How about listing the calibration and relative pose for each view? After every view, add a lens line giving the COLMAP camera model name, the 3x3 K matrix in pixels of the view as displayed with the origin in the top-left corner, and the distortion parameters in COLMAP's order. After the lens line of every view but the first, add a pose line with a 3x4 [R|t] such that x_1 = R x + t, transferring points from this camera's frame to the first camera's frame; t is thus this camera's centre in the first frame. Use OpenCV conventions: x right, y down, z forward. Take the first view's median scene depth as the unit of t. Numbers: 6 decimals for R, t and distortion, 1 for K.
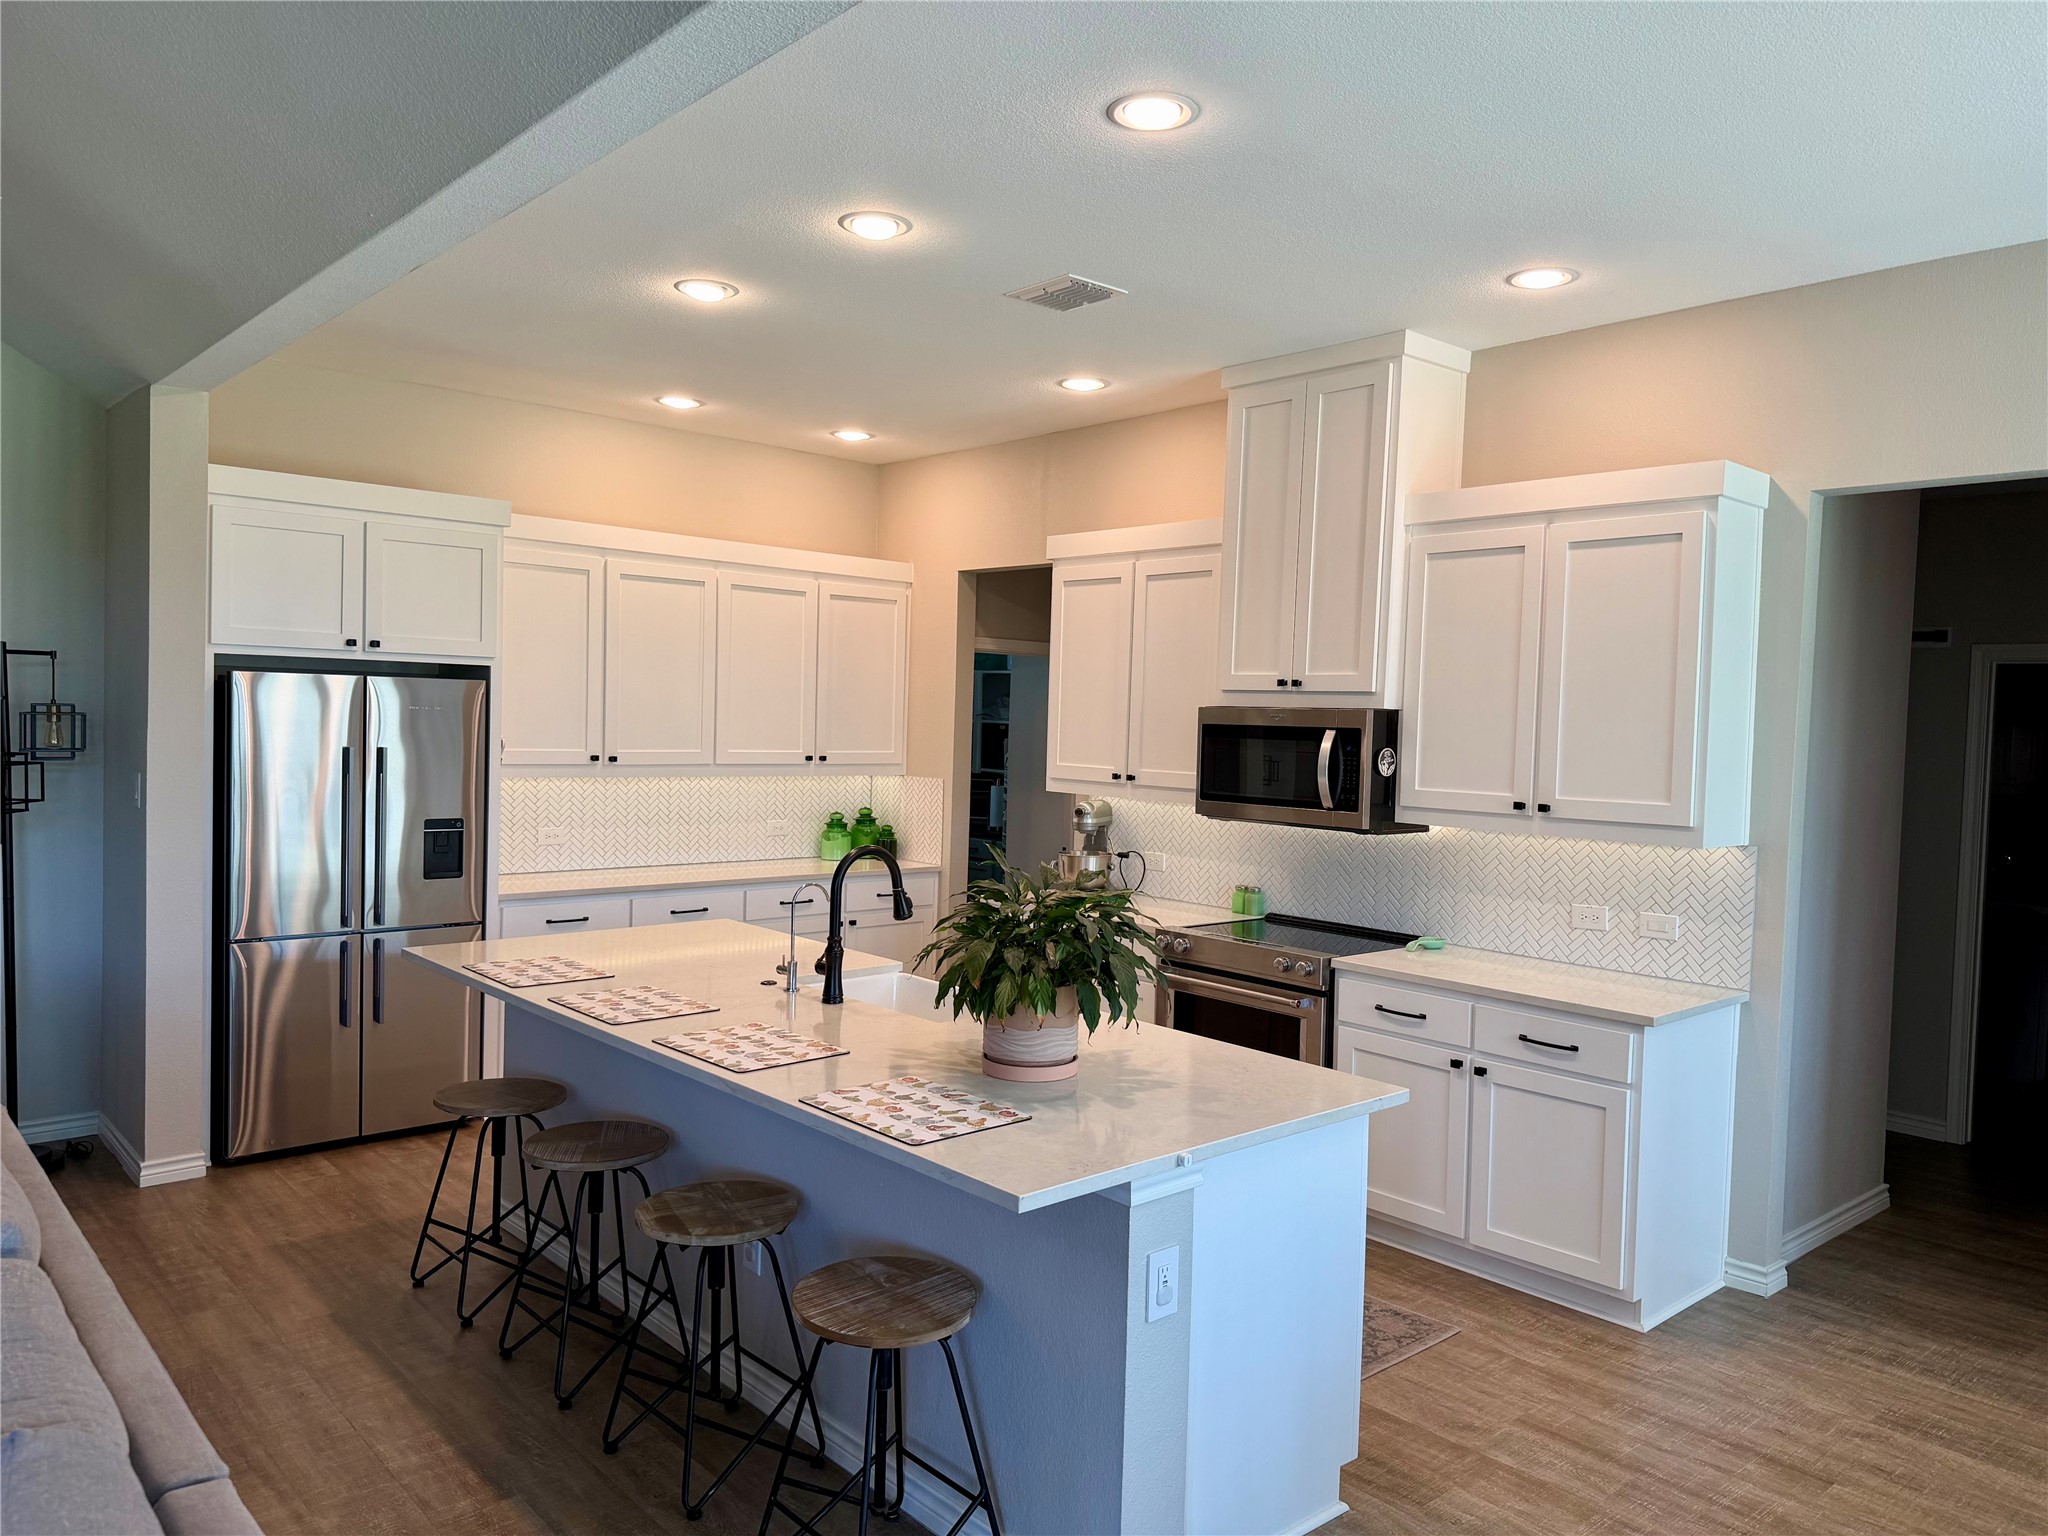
lens RADIAL K [[1428.4, 0, 1031.1], [0, 1428.4, 771.1], [0, 0, 1]] dist [0.004782, 0.001595]
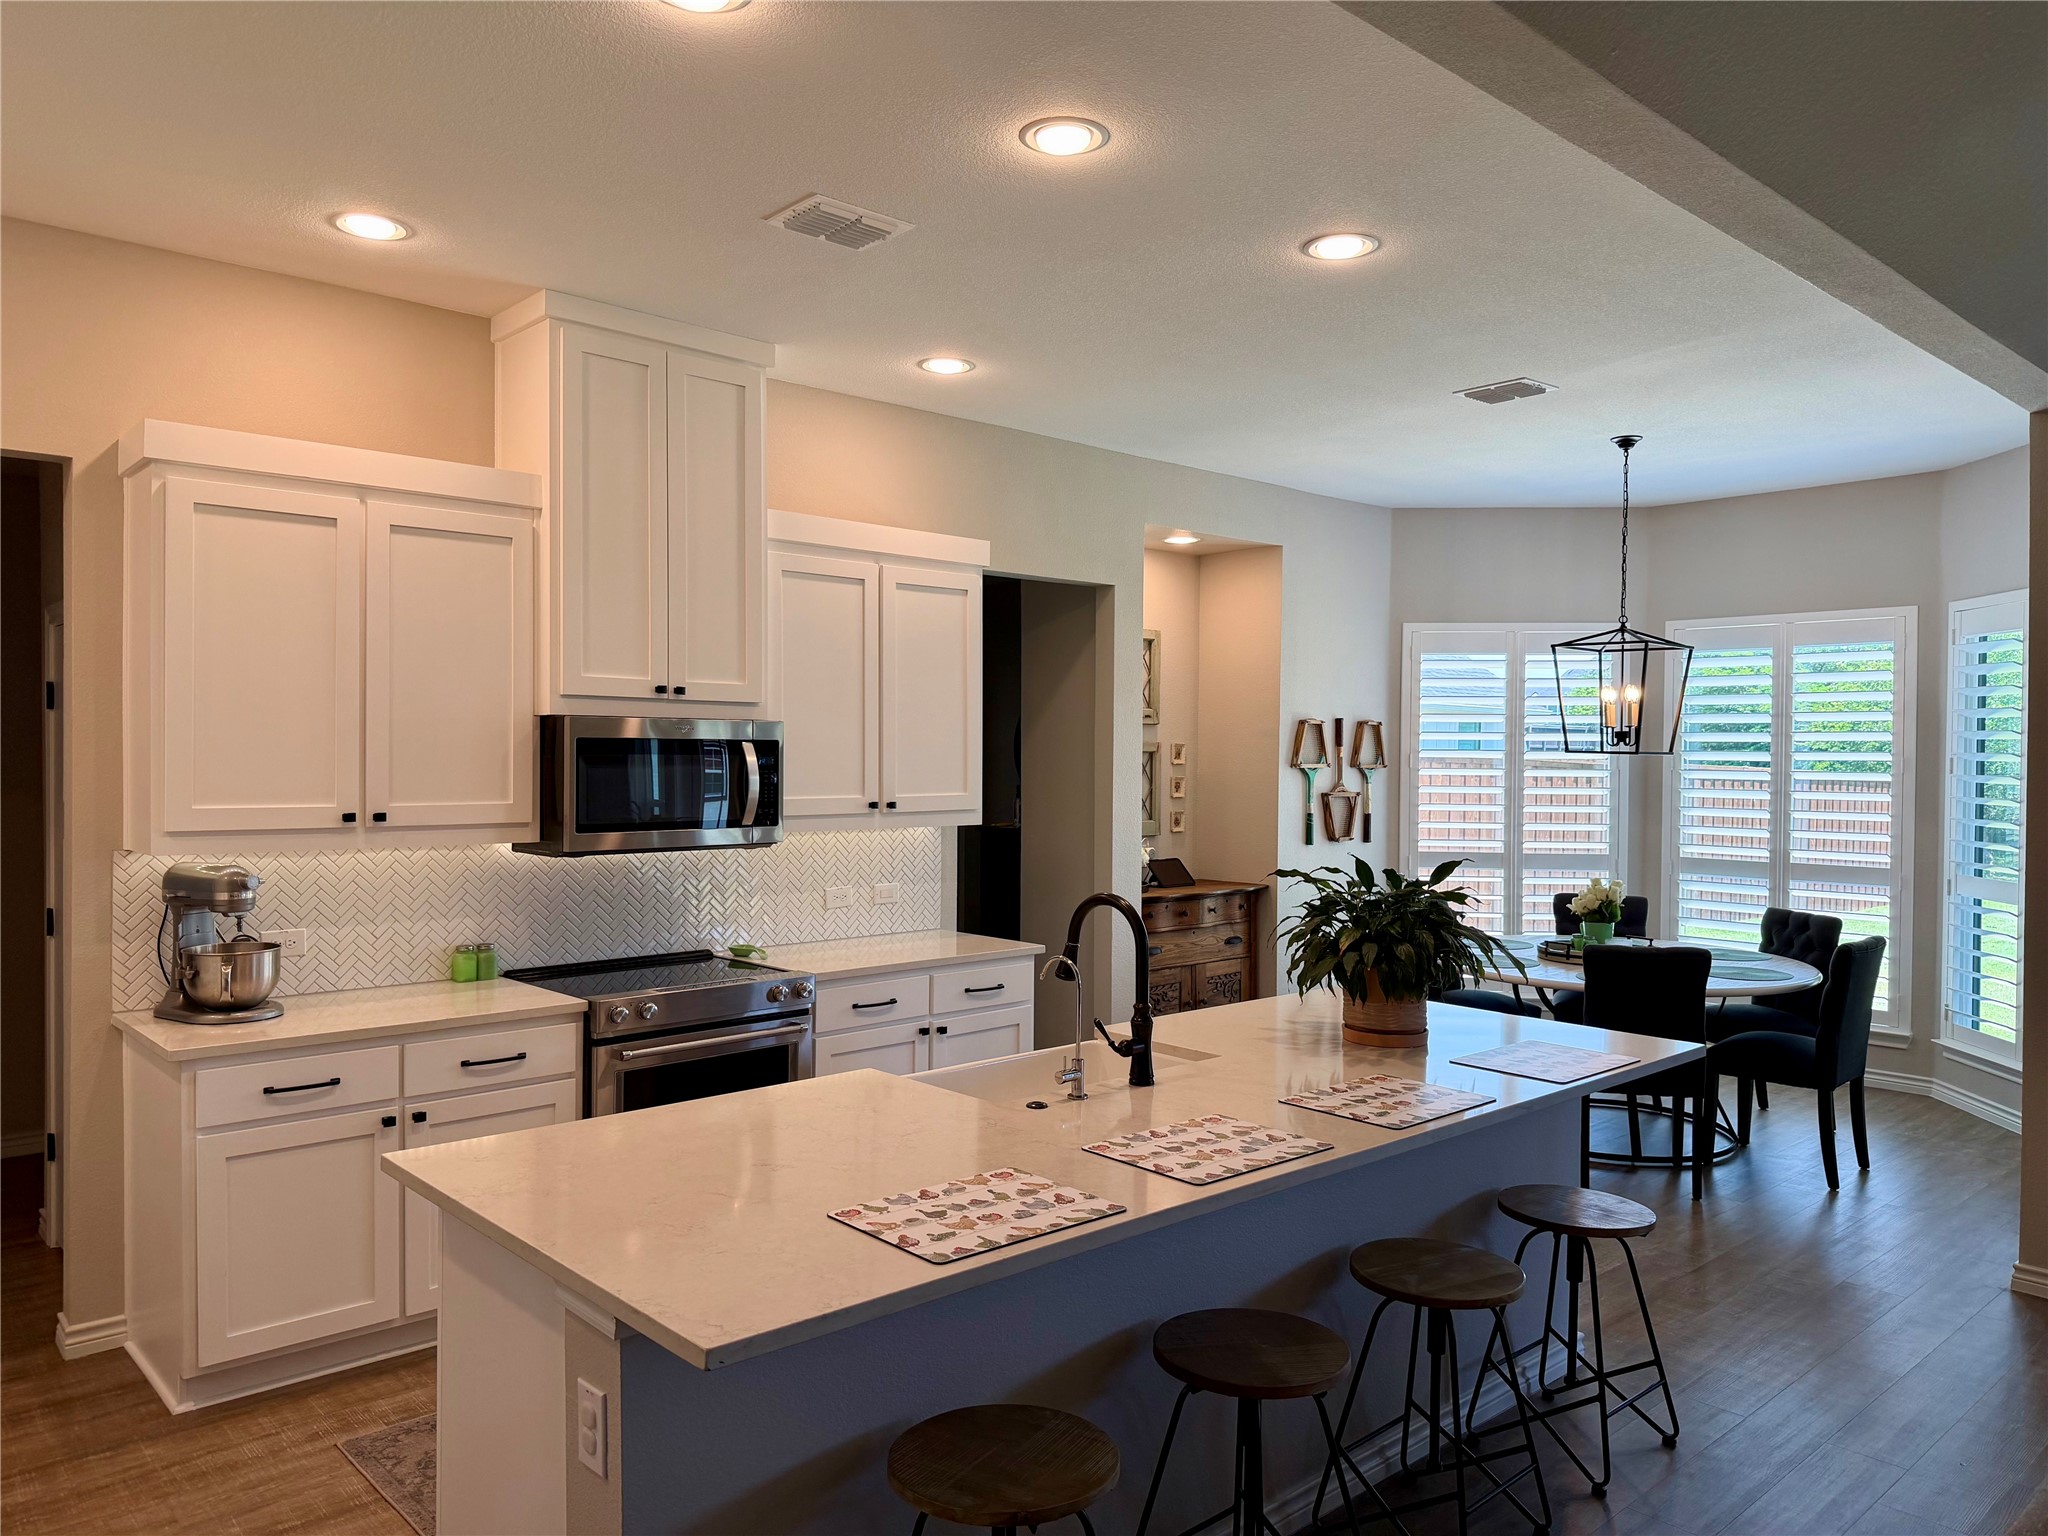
lens RADIAL K [[1474.5, 0, 1025.6], [0, 1474.5, 800.8], [0, 0, 1]] dist [0.057166, -0.000053]
pose [[0.009650, -0.067338, 0.997684, -0.895984], [0.026026, 0.997409, 0.067068, -0.058719], [-0.999615, 0.025319, 0.011377, 0.921958]]
